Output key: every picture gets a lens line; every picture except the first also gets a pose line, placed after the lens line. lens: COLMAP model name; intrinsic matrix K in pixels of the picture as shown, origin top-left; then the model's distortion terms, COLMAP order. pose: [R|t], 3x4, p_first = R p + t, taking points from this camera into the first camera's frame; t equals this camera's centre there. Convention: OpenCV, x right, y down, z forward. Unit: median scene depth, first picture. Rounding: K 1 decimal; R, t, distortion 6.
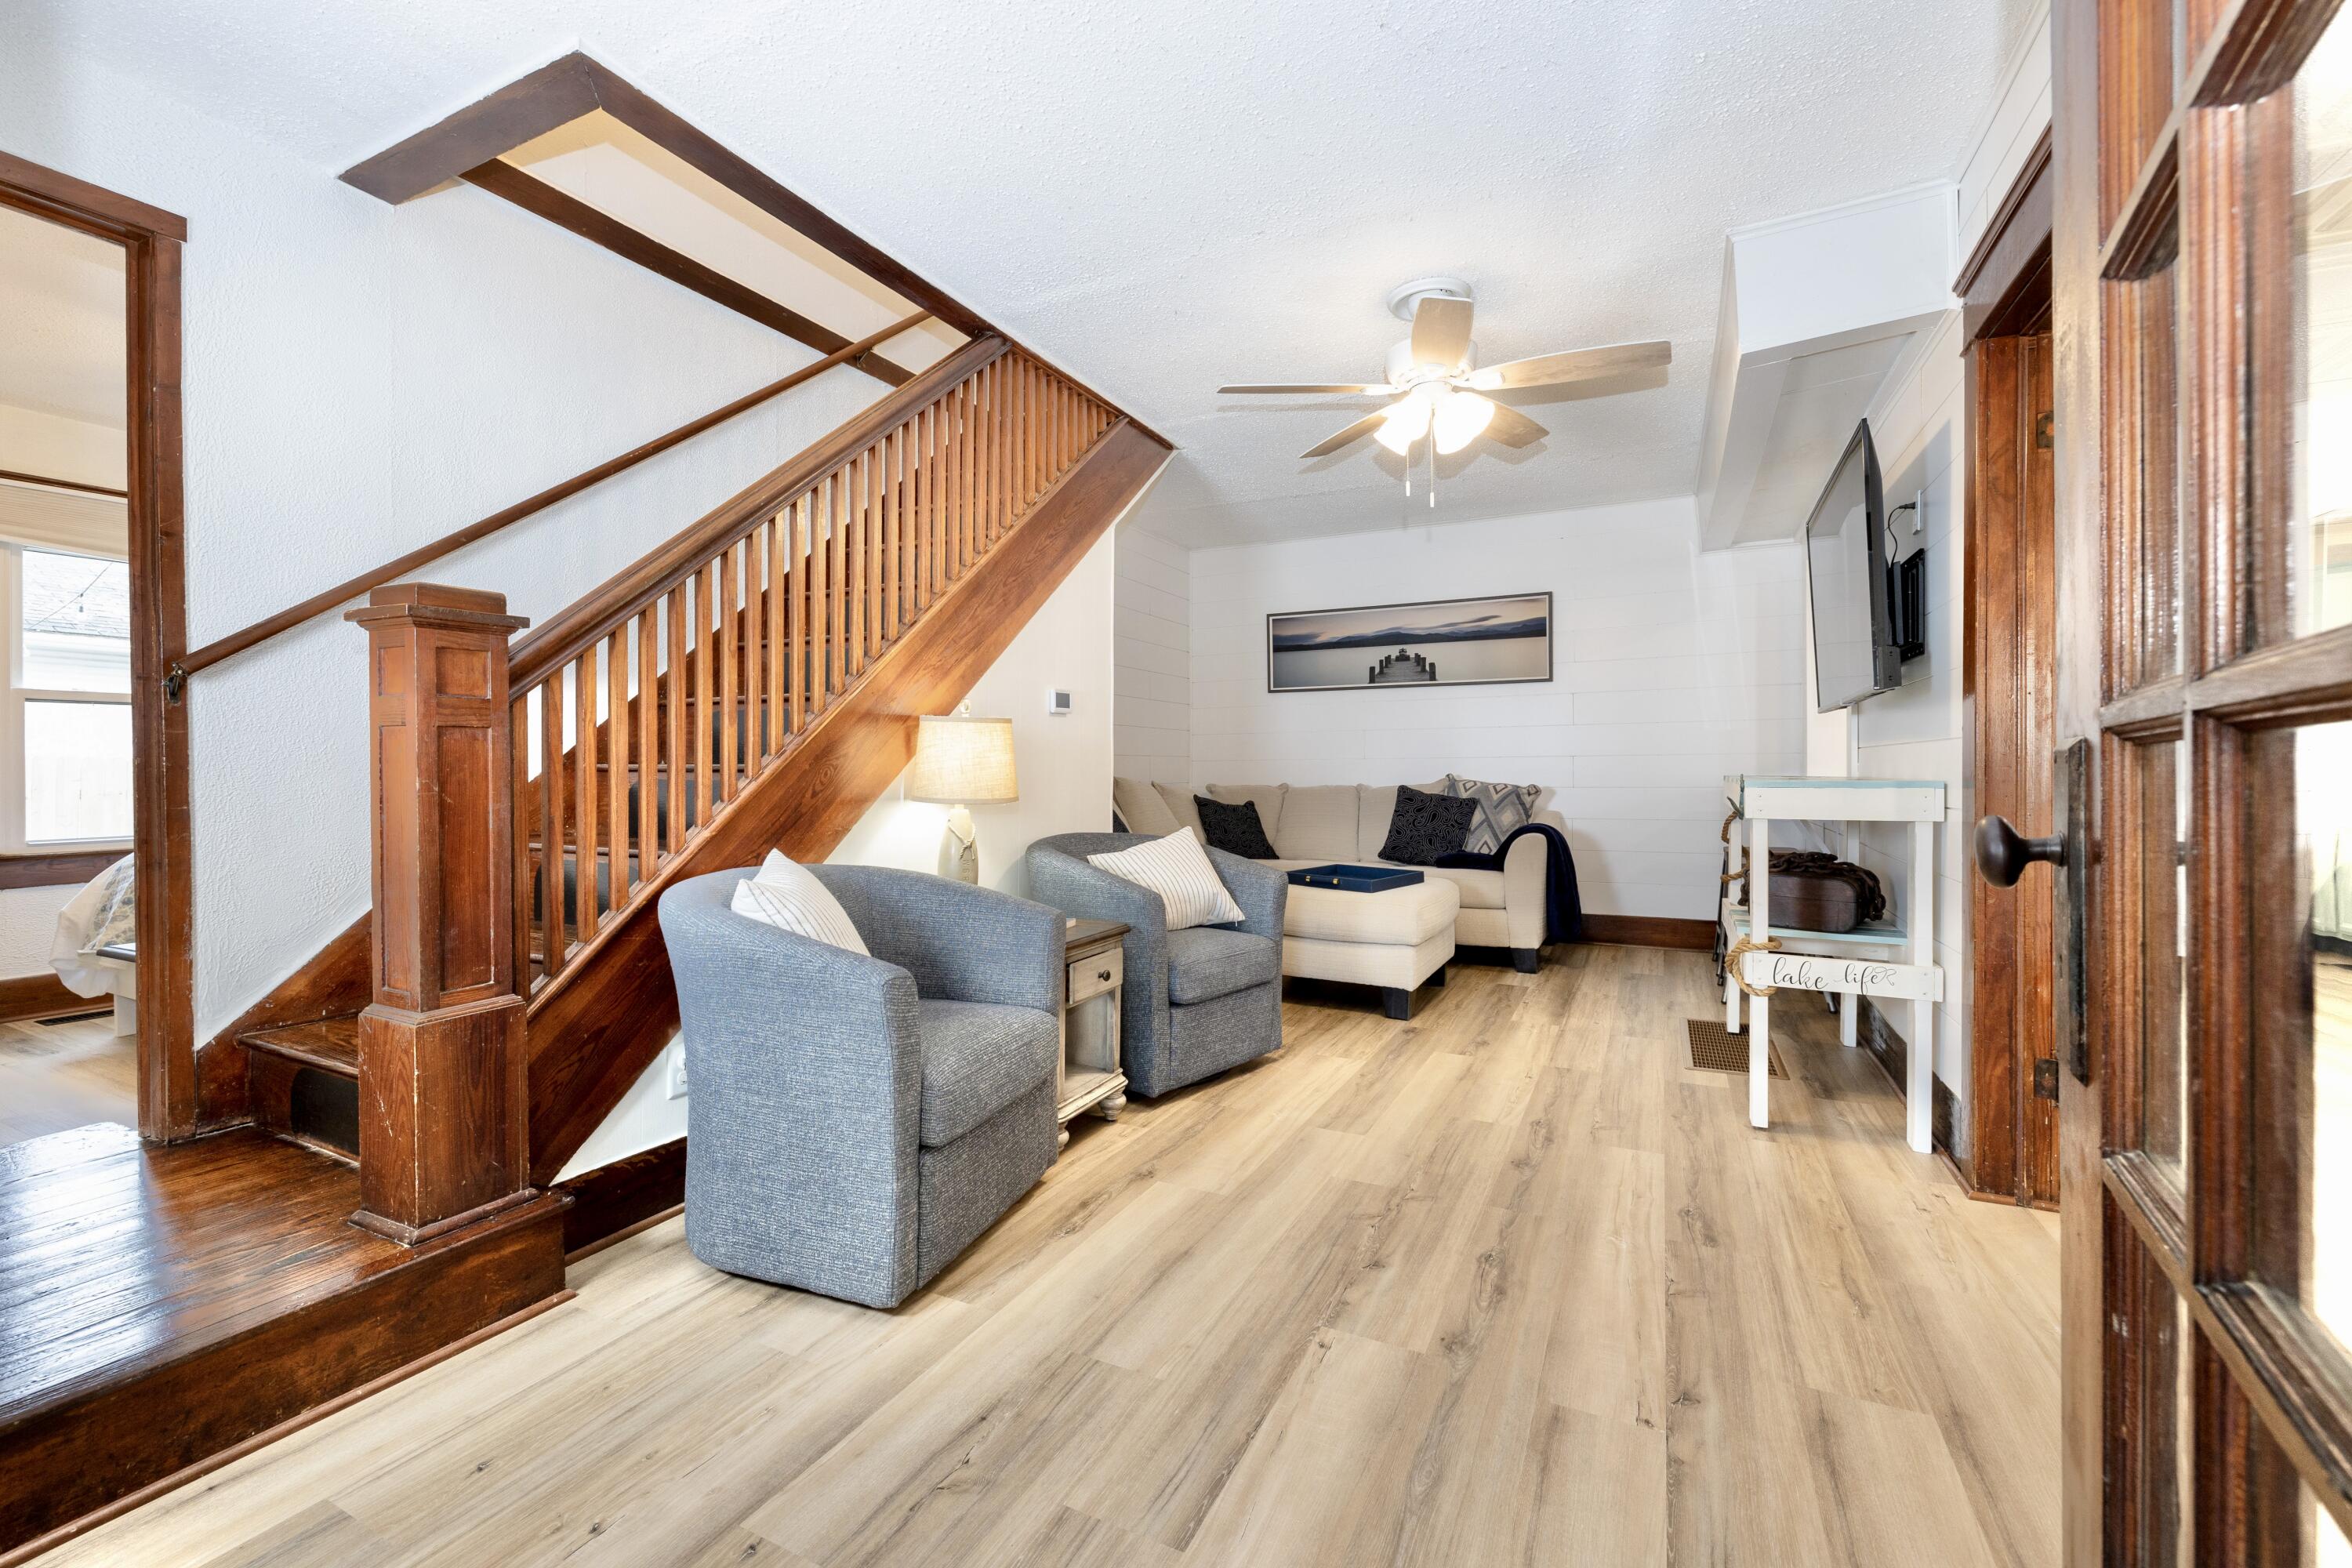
lens RADIAL K [[990.9, 0, 1174.7], [0, 990.9, 774.1], [0, 0, 1]] dist [-0.001359, 0.000259]
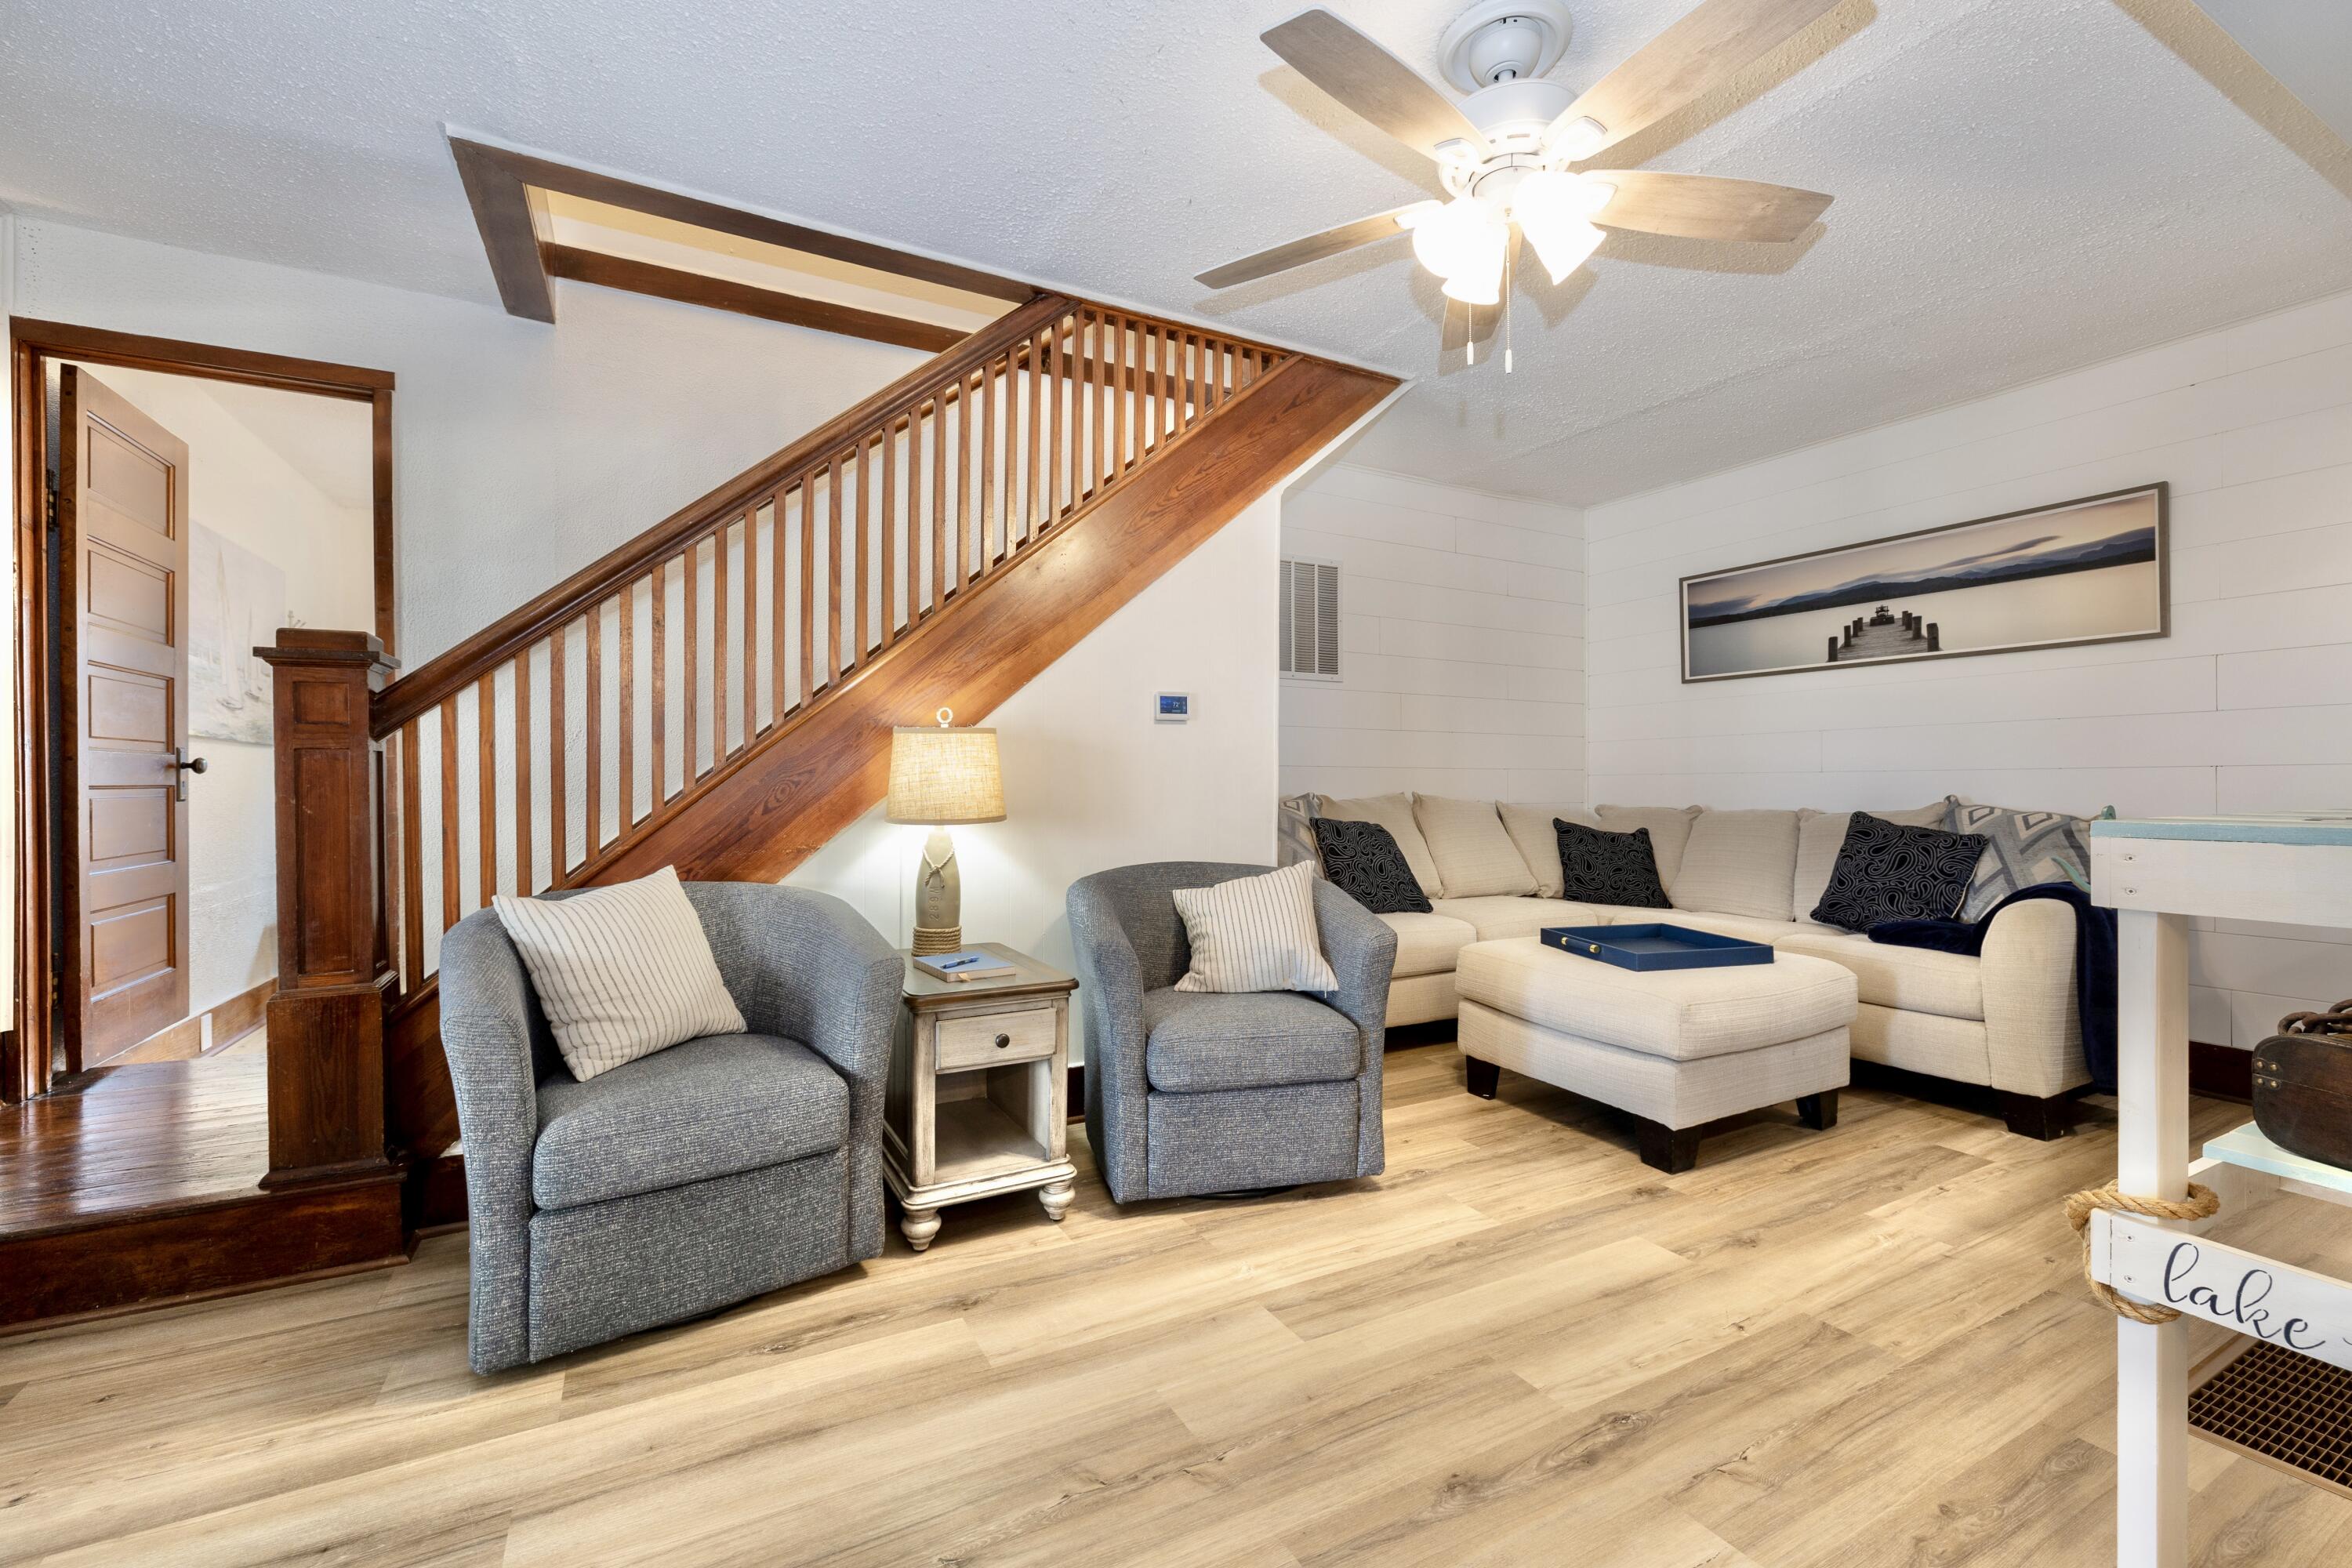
lens RADIAL K [[990.9, 0, 1183.2], [0, 990.9, 782.6], [0, 0, 1]] dist [-0.001359, 0.000259]
pose [[0.817707, 0.004287, -0.575619, 0.431008], [-0.006454, 0.999978, -0.001722, -0.007015], [0.575599, 0.005123, 0.817716, 0.347577]]
